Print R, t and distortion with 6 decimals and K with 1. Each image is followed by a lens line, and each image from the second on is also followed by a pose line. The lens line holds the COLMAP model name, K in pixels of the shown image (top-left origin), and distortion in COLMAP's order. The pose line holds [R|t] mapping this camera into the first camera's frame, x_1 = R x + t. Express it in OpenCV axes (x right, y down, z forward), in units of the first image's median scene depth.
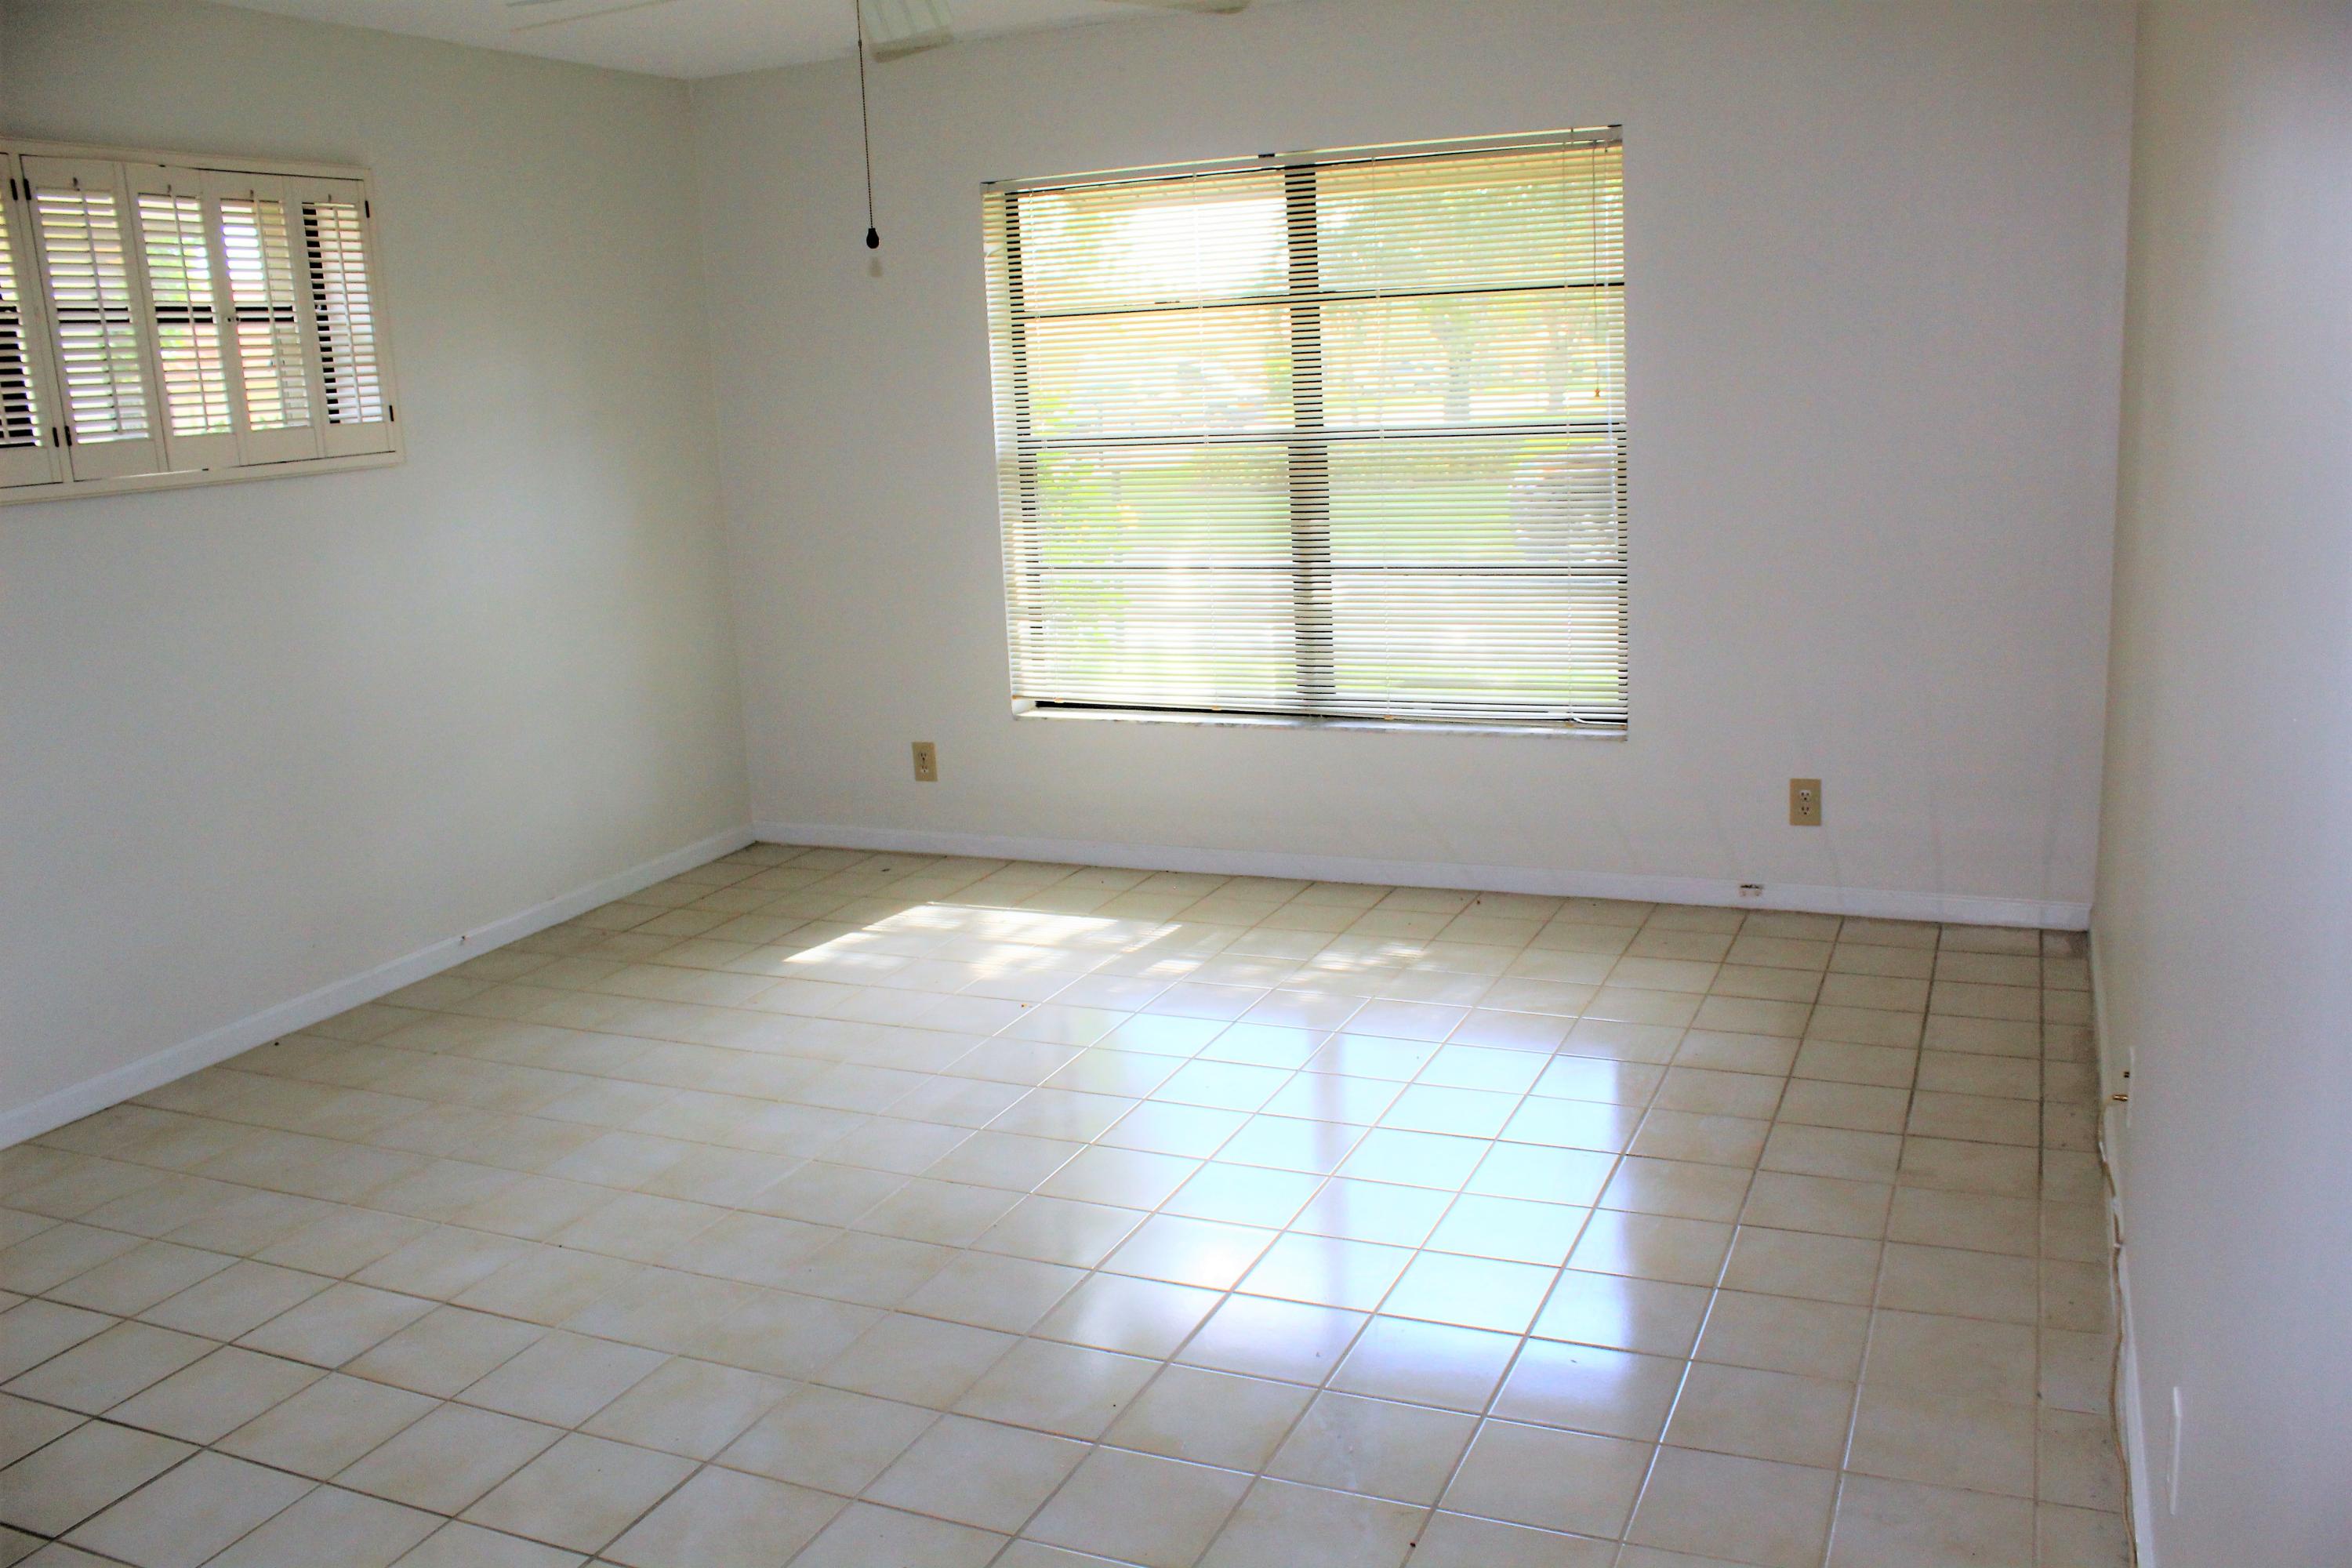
lens RADIAL K [[1941.6, 0, 1185.1], [0, 1941.6, 794.5], [0, 0, 1]] dist [-0.176575, 0.126586]
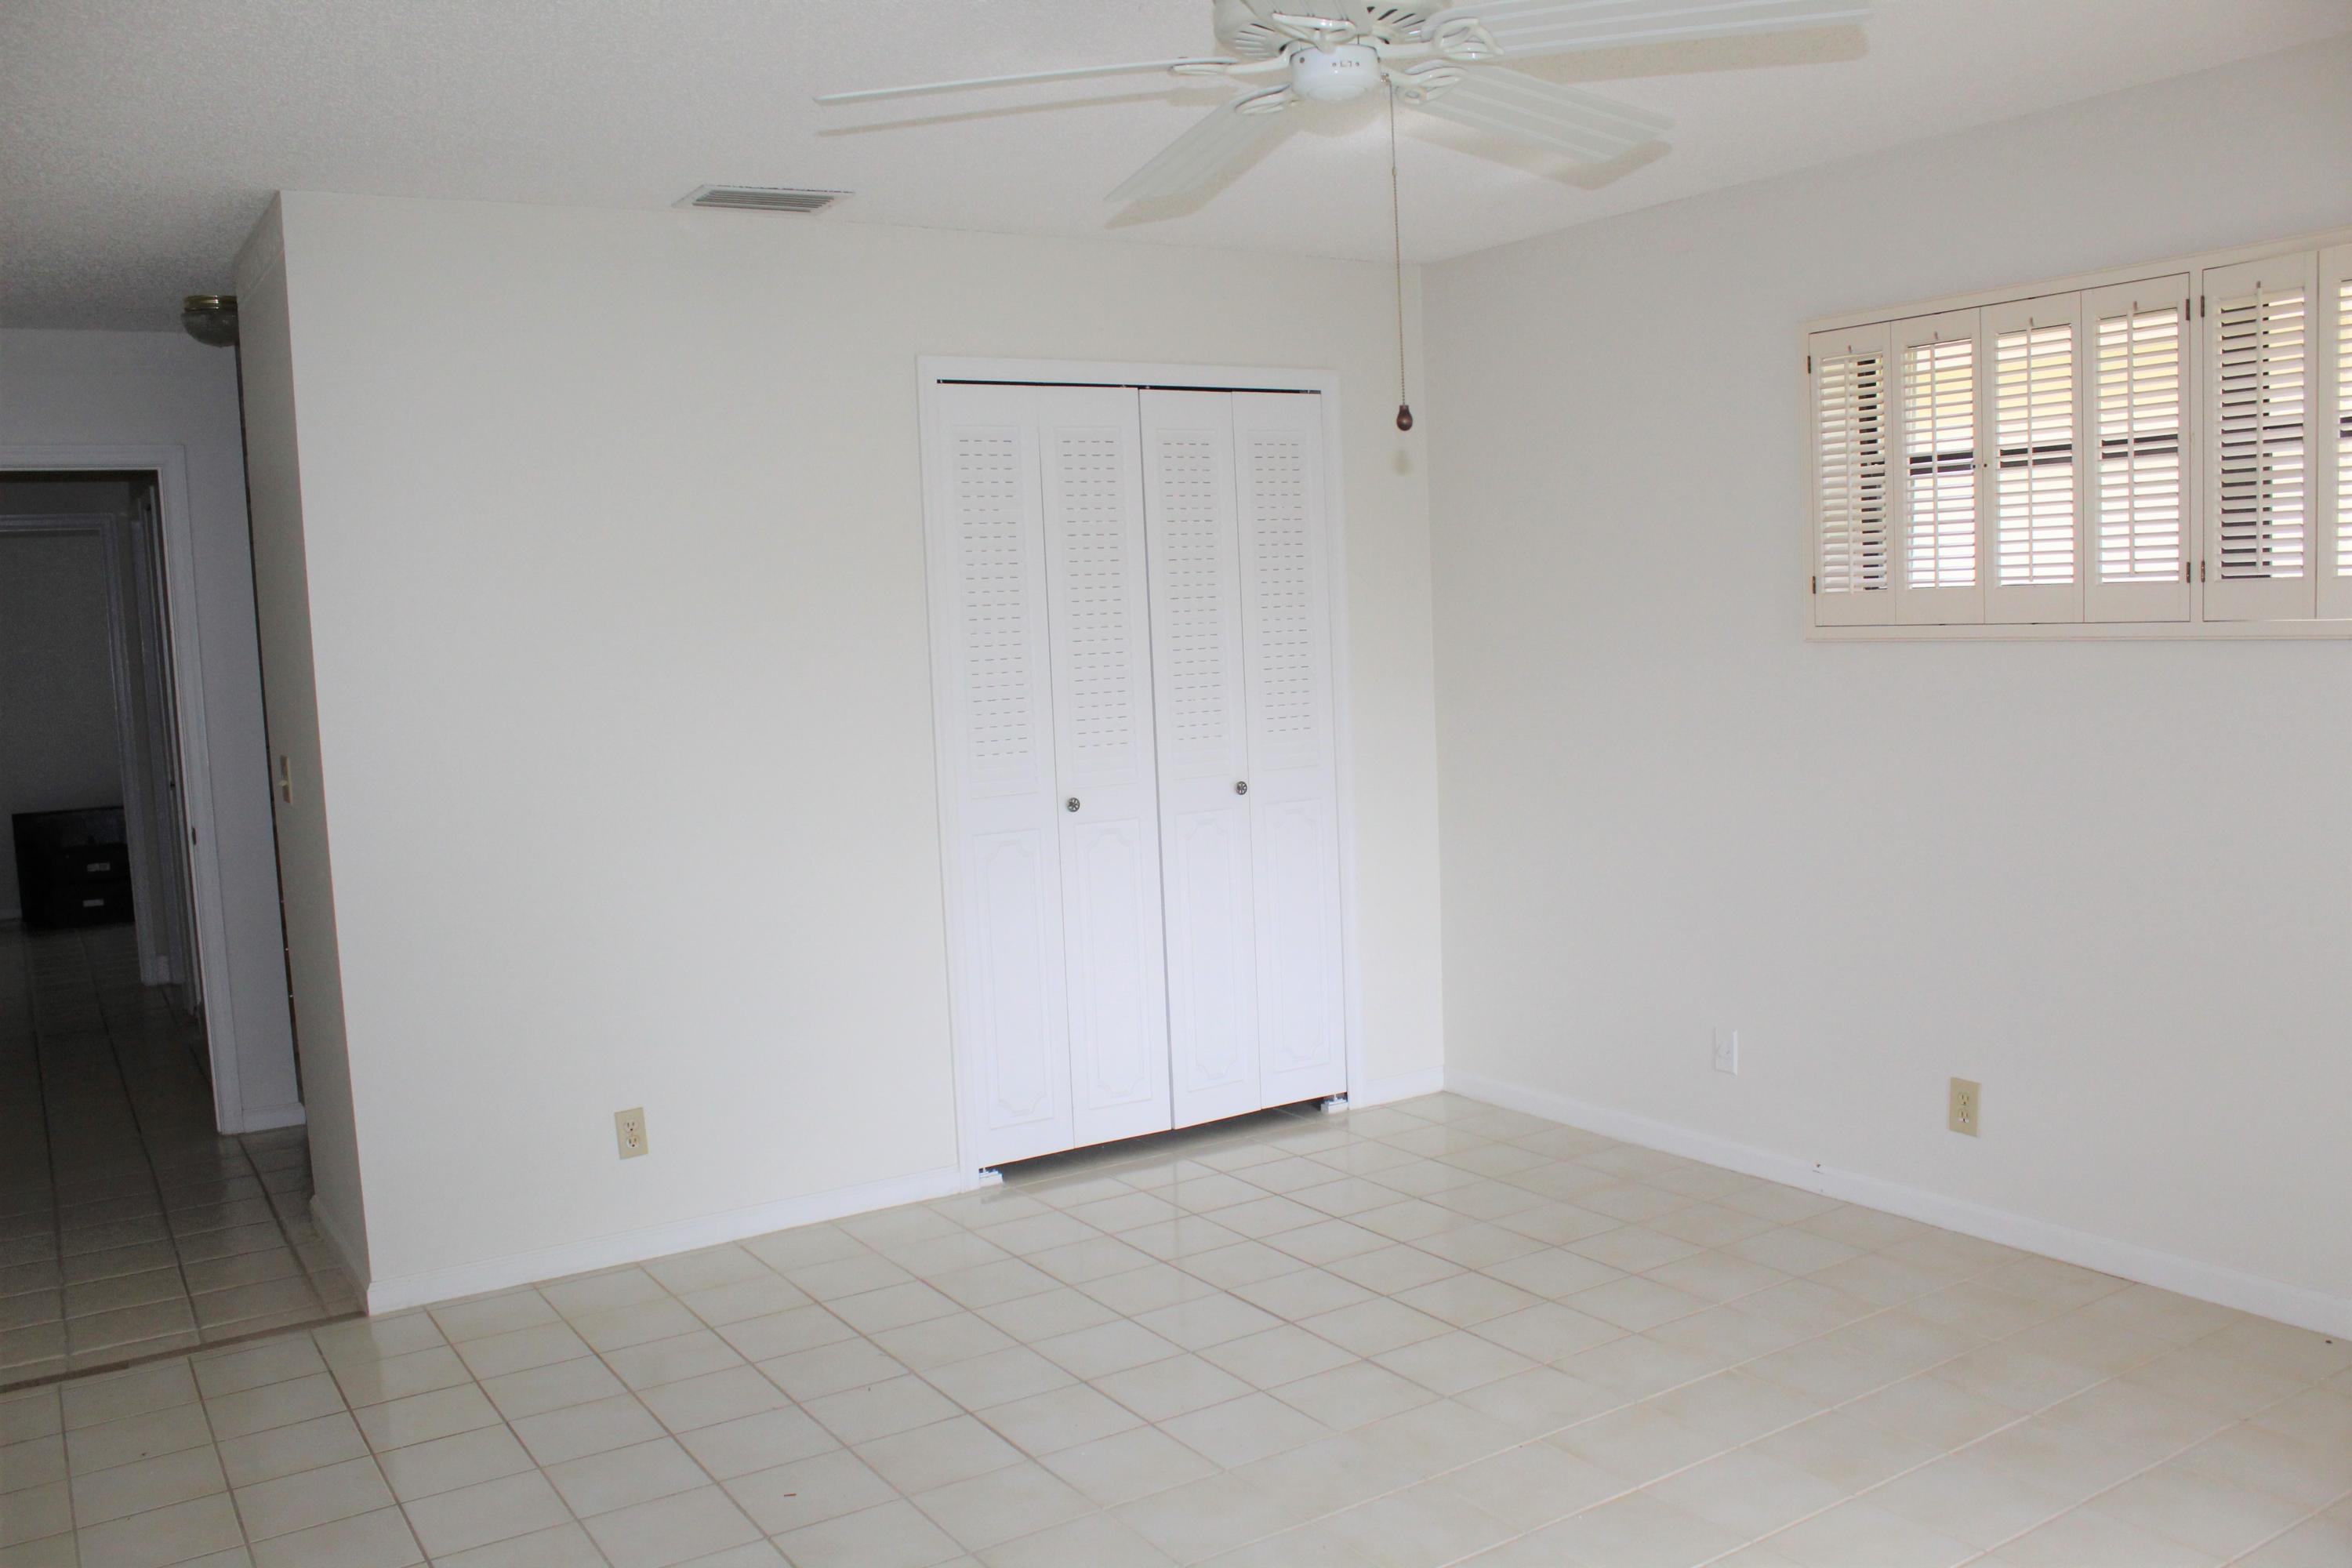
lens RADIAL K [[1941.6, 0, 1185.1], [0, 1941.6, 794.5], [0, 0, 1]] dist [-0.176575, 0.126586]
pose [[-0.539156, 0.147636, -0.829165, 0.461343], [-0.110459, 0.963616, 0.243400, -0.265866], [0.834931, 0.222820, -0.503231, 1.105868]]
